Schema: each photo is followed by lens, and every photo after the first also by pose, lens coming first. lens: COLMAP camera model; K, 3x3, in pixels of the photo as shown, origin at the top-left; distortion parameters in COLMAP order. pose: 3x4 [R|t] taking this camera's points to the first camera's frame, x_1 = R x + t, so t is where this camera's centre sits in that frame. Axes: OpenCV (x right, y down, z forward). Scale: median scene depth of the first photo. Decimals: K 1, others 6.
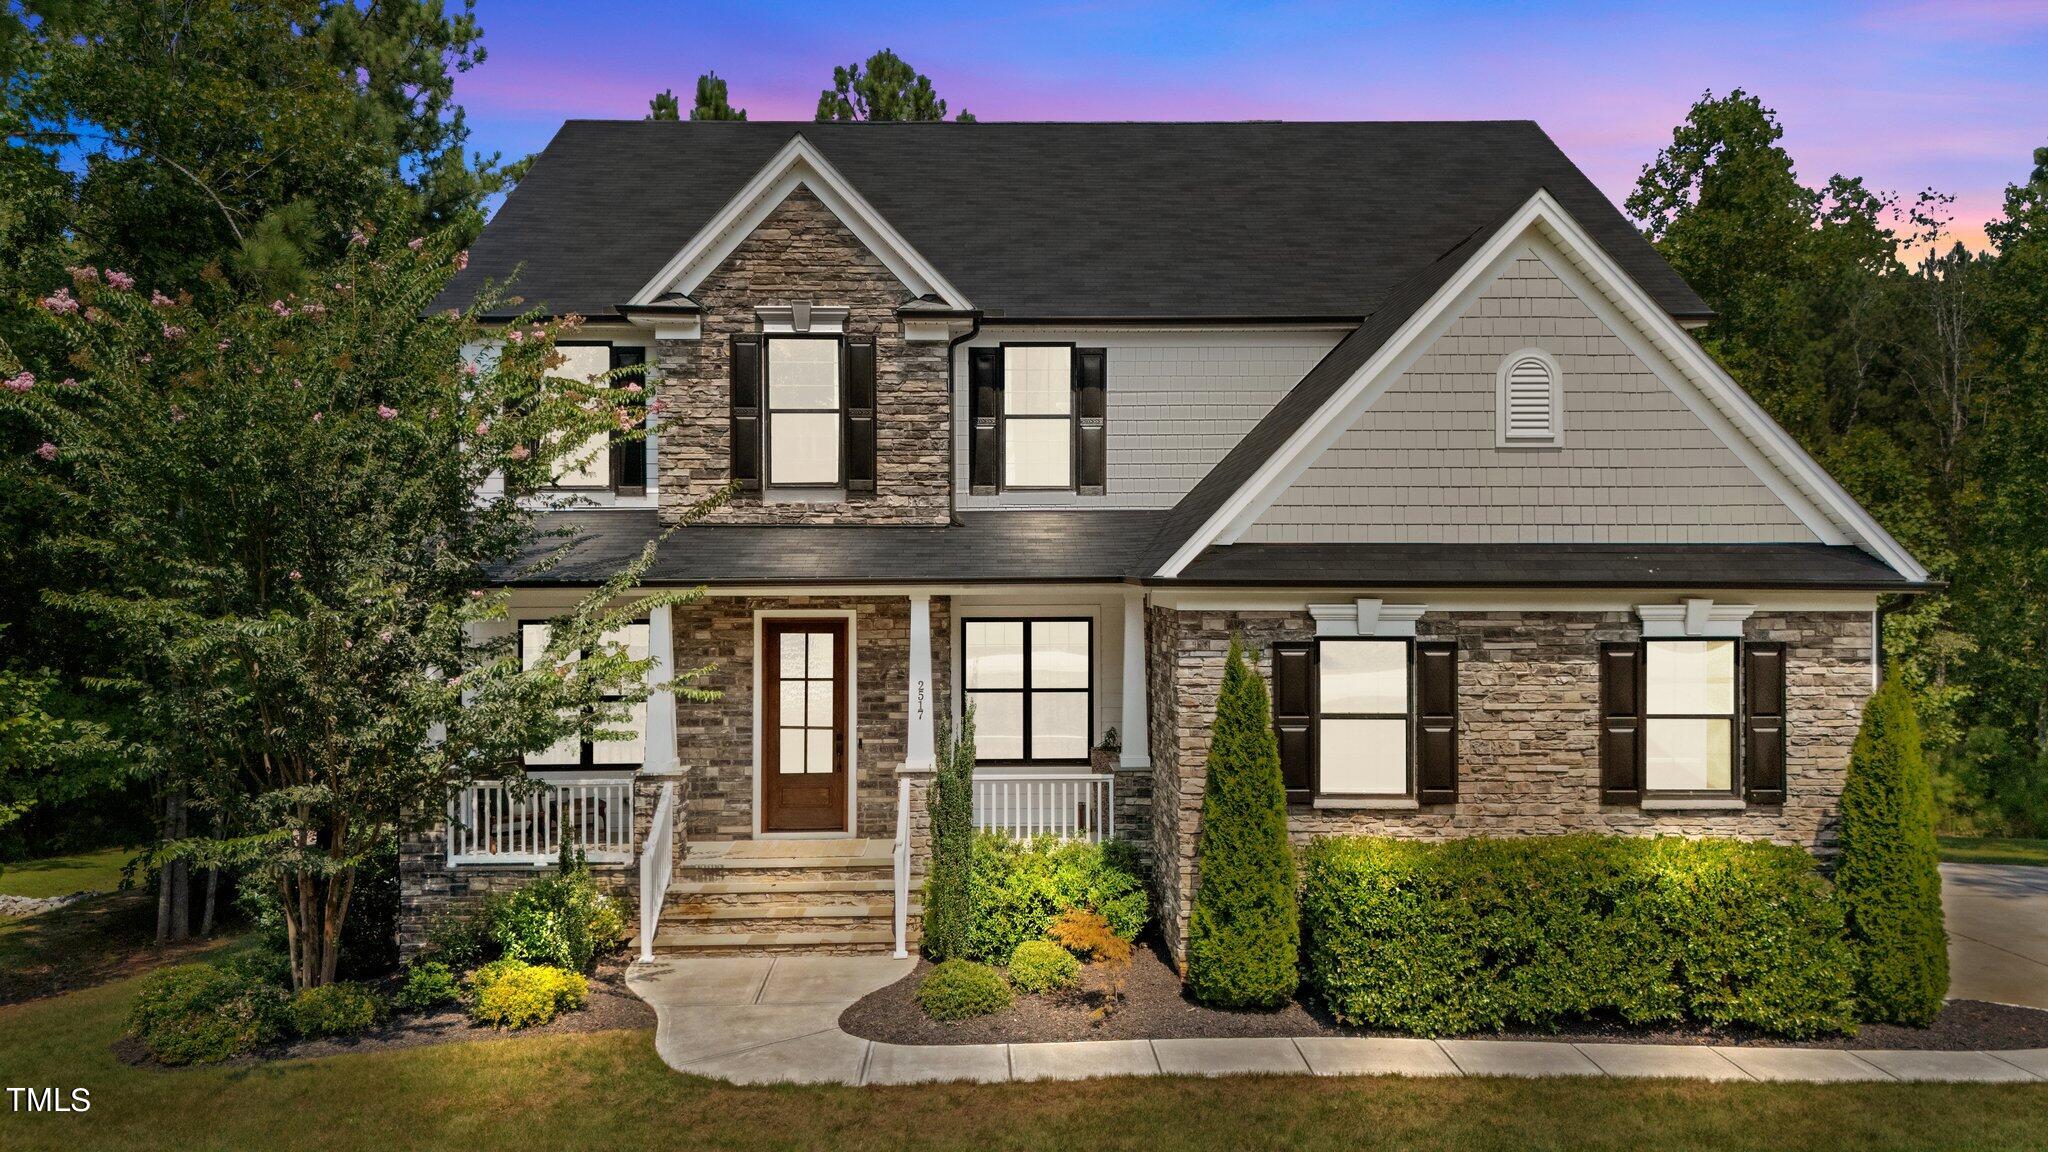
lens RADIAL K [[1509.3, 0, 1022.8], [0, 1509.3, 535.0], [0, 0, 1]] dist [0.002274, -0.005208]
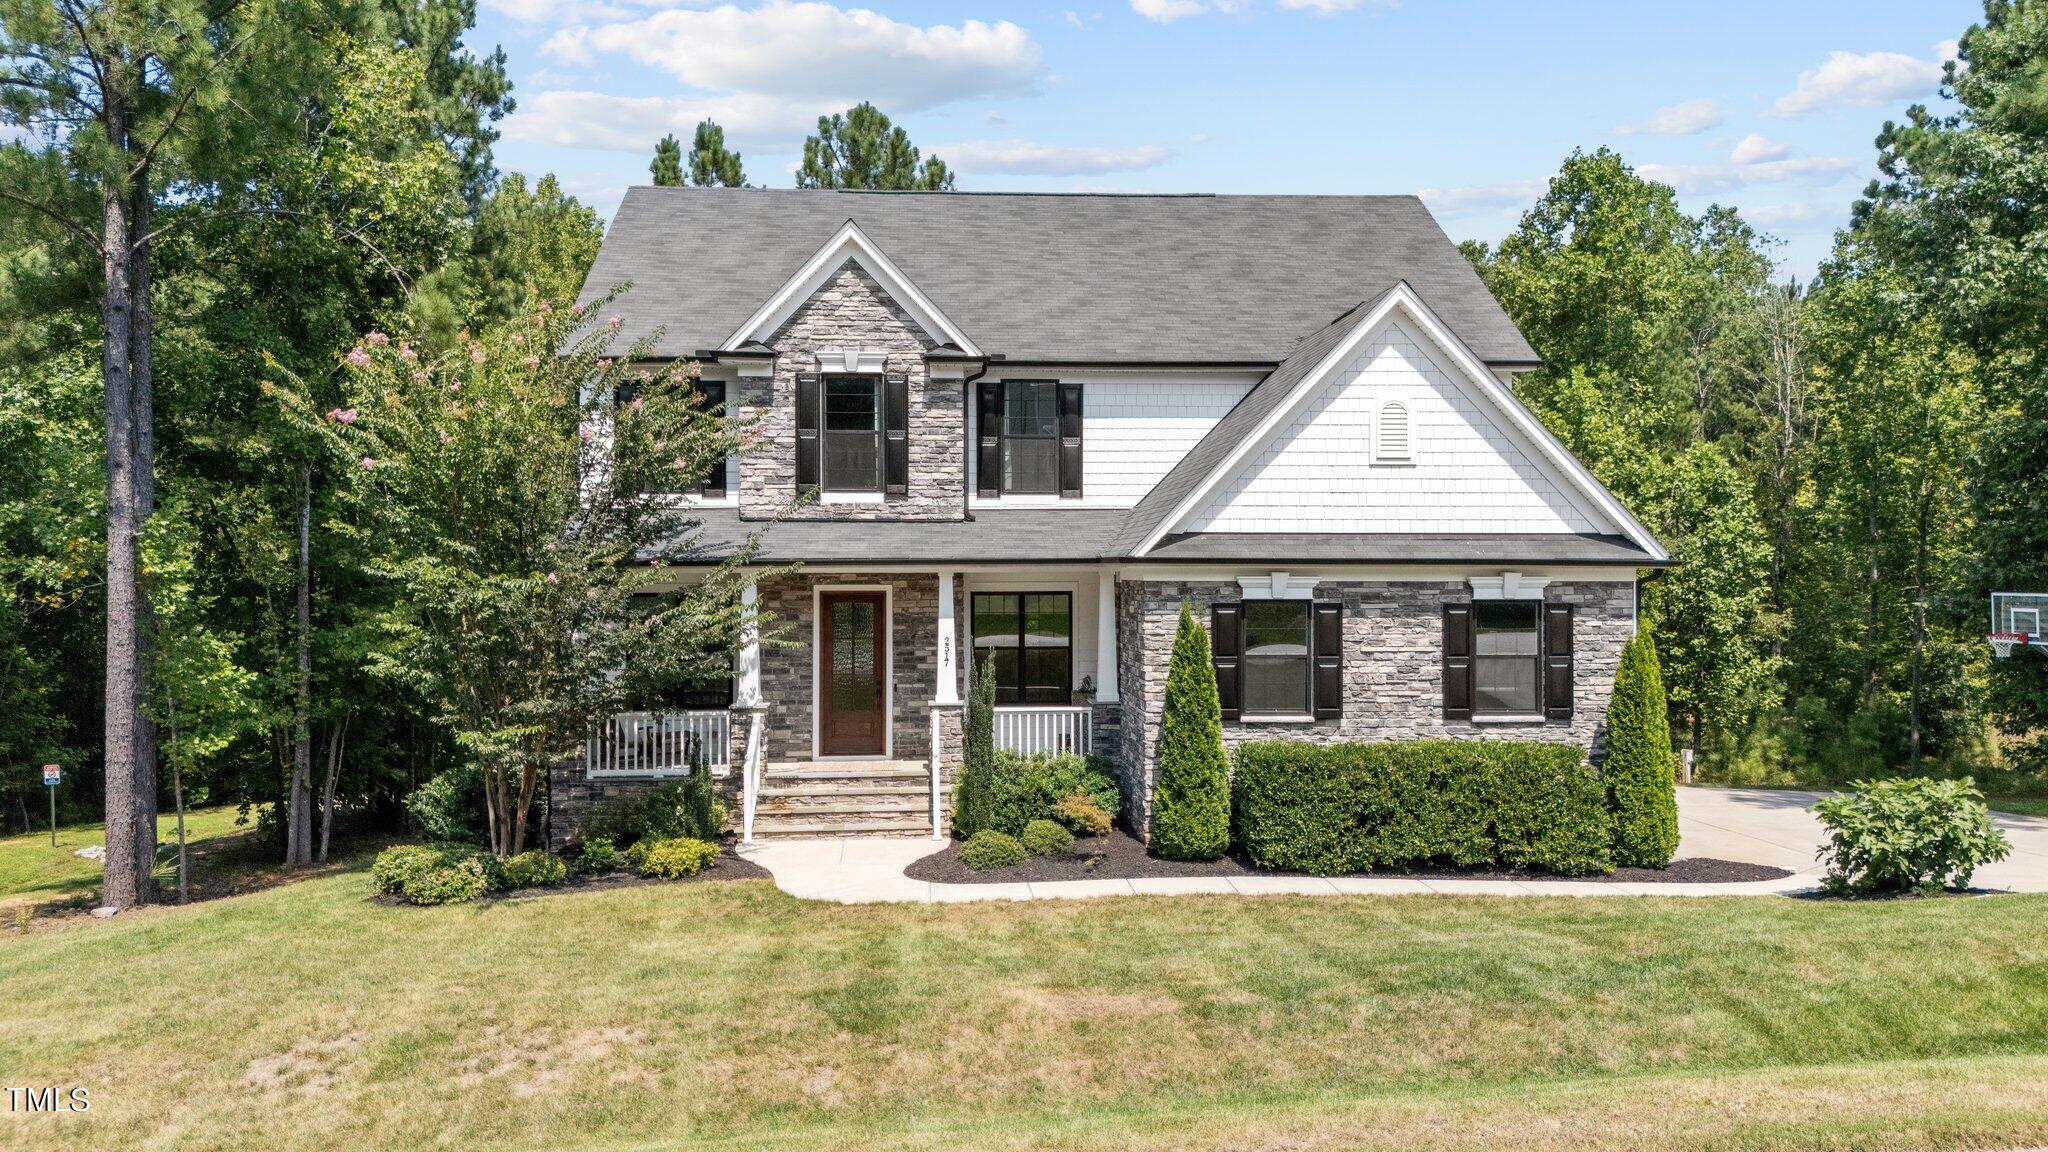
lens RADIAL K [[1509.3, 0, 1022.8], [0, 1509.3, 535.0], [0, 0, 1]] dist [0.002274, -0.005208]
pose [[0.998820, 0.001537, 0.048532, -0.065706], [-0.001534, 0.999999, -0.000100, 0.006985], [-0.048532, 0.000026, 0.998822, -0.330224]]
